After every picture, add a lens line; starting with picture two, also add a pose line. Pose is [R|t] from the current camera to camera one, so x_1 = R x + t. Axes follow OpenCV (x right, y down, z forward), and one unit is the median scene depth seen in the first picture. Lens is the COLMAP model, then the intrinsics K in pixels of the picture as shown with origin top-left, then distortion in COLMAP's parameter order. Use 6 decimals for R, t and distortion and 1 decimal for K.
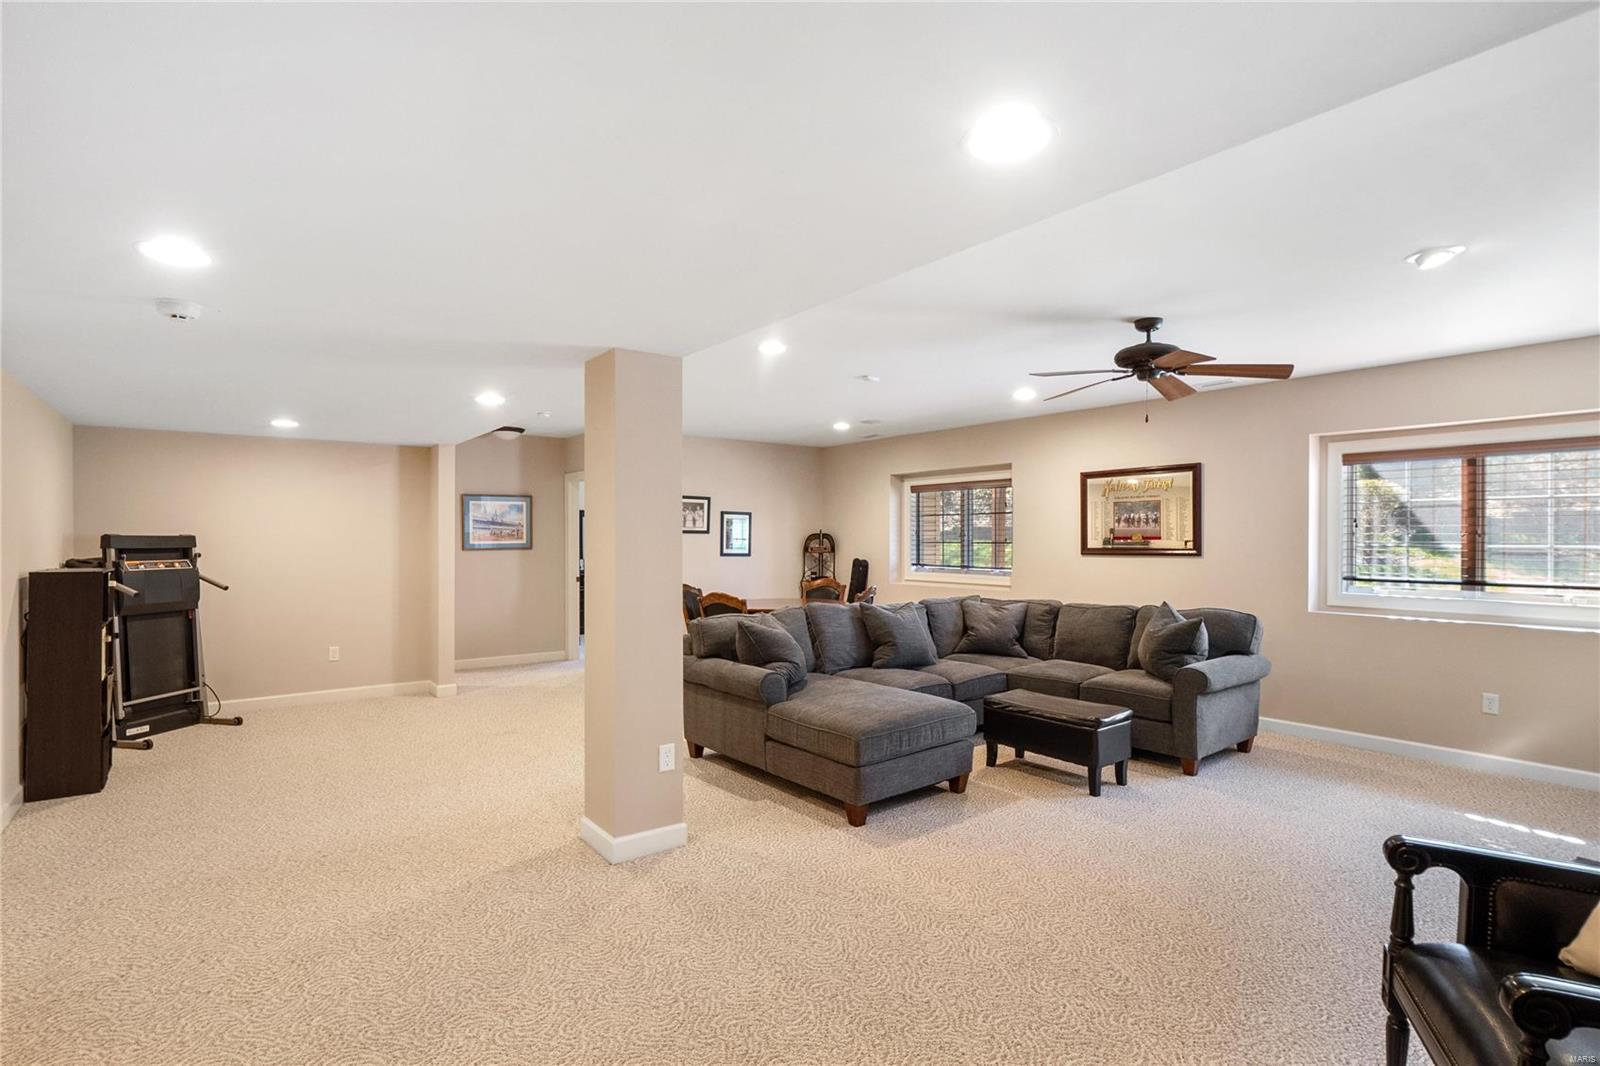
lens RADIAL K [[769.1, 0, 789.6], [0, 769.1, 537.1], [0, 0, 1]] dist [-0.001365, -0.002150]
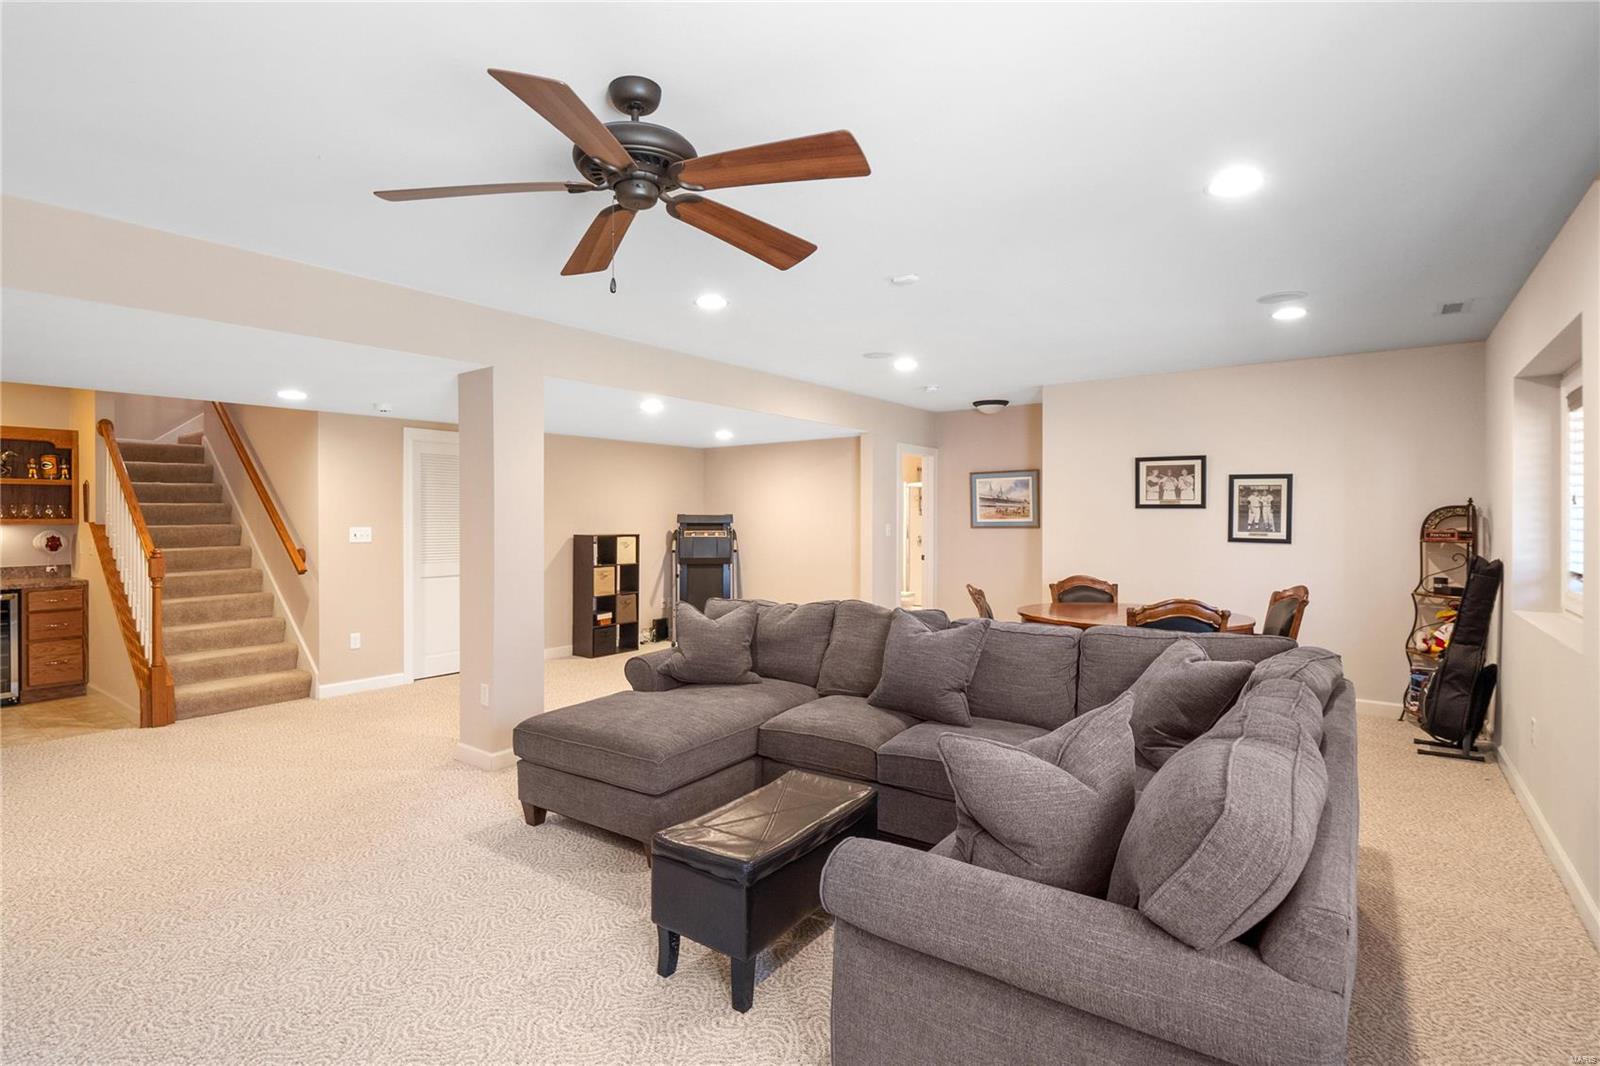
lens RADIAL K [[769.1, 0, 783.4], [0, 769.1, 528.6], [0, 0, 1]] dist [-0.001365, -0.002150]
pose [[0.277985, 0.012673, -0.960502, 0.467104], [0.003227, 0.999895, 0.014127, 0.002612], [0.960580, -0.007027, 0.277915, 0.455474]]
